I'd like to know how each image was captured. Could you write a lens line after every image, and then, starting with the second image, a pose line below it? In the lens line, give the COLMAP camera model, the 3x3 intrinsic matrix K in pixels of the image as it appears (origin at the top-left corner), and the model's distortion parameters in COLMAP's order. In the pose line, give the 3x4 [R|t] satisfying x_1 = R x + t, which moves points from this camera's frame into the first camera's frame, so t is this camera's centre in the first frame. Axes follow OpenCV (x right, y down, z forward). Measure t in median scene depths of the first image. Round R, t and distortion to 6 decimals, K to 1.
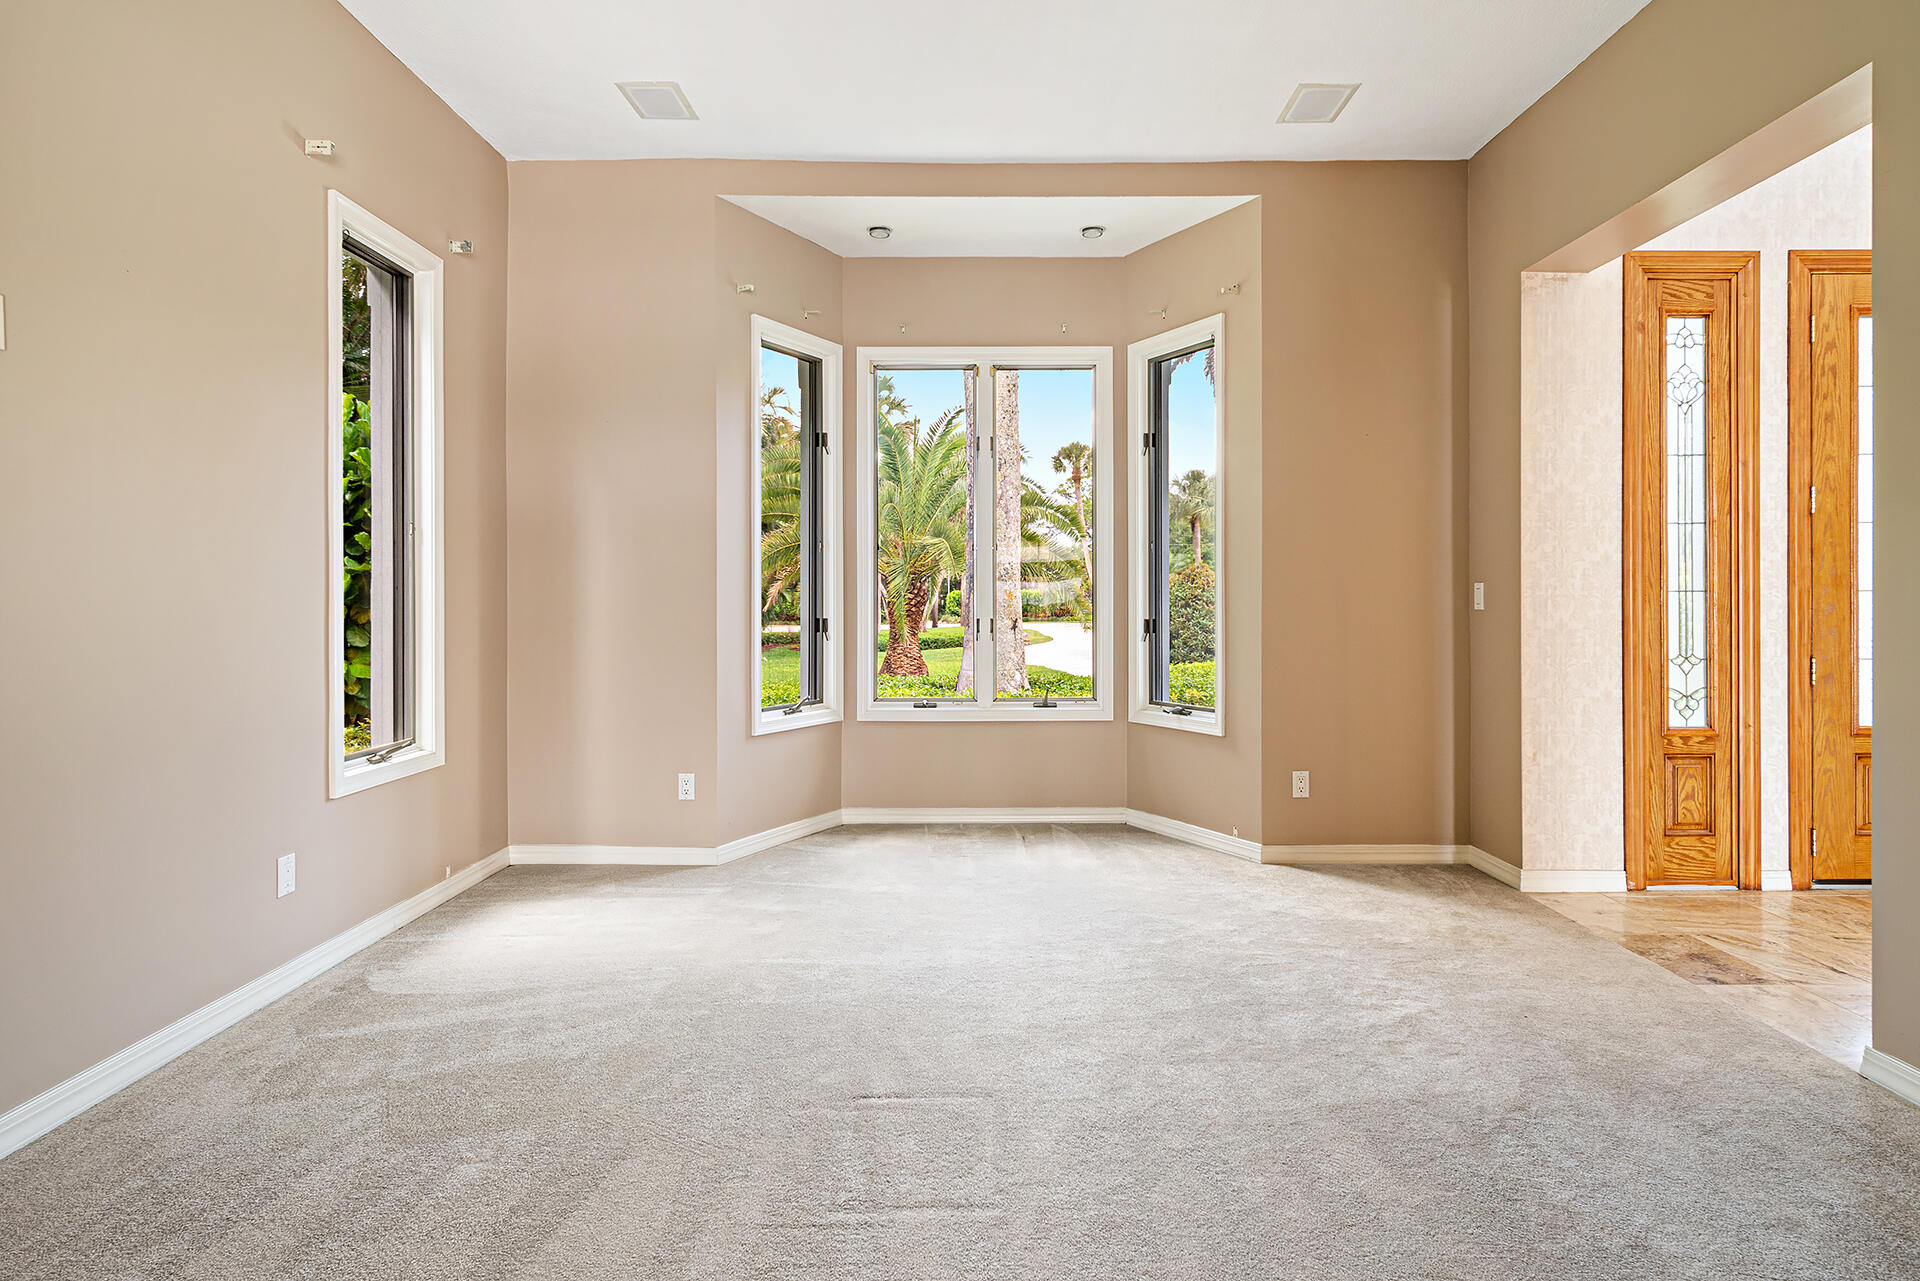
lens RADIAL K [[1044.2, 0, 988.0], [0, 1044.2, 610.0], [0, 0, 1]] dist [0.000684, 0.000361]
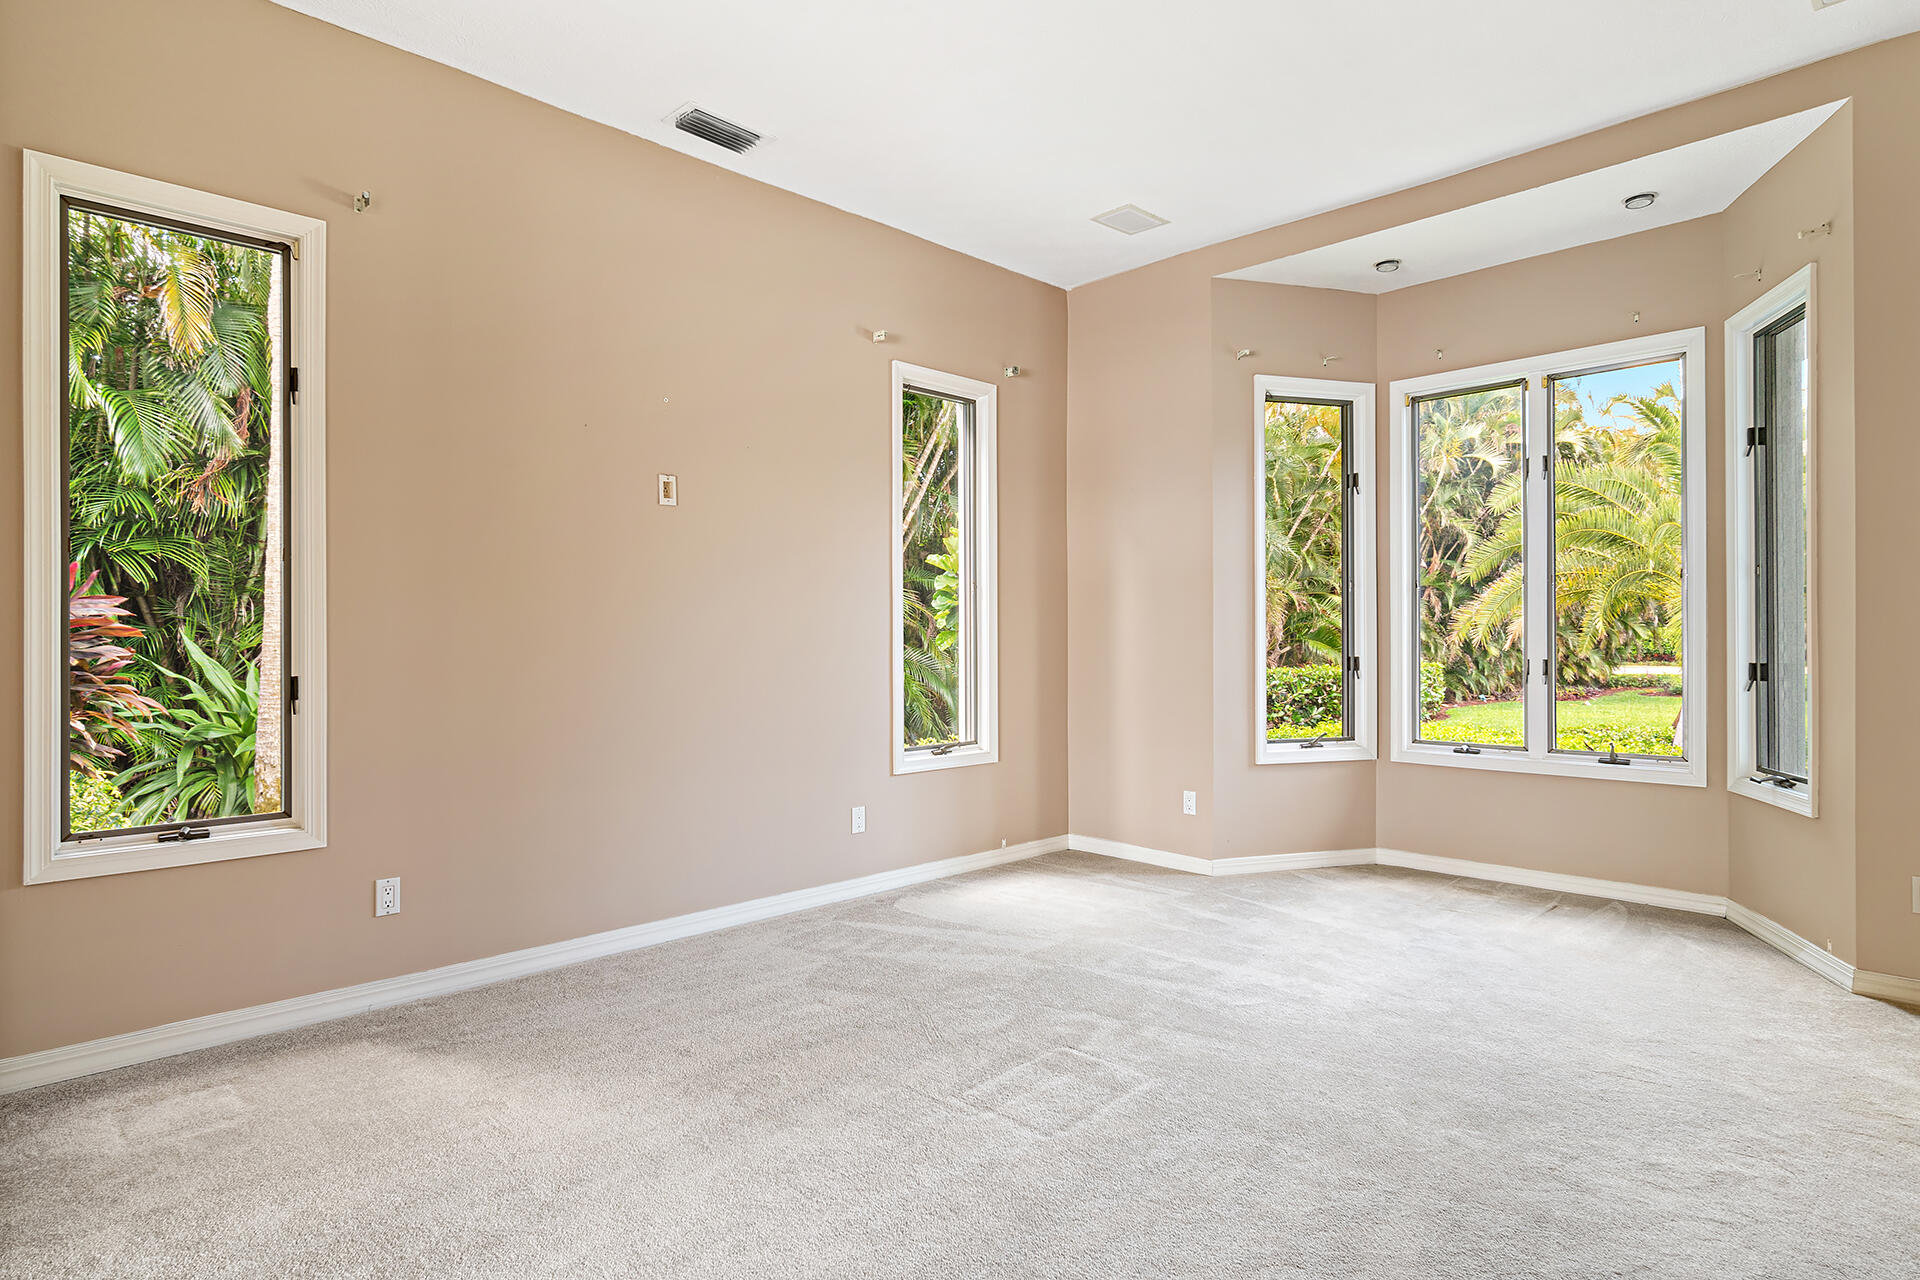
lens RADIAL K [[1044.2, 0, 973.8], [0, 1044.2, 643.1], [0, 0, 1]] dist [0.000684, 0.000361]
pose [[0.705444, 0.003086, -0.708759, 0.340845], [-0.006165, 0.999979, -0.001782, -0.001250], [0.708739, 0.005627, 0.705448, 0.029491]]
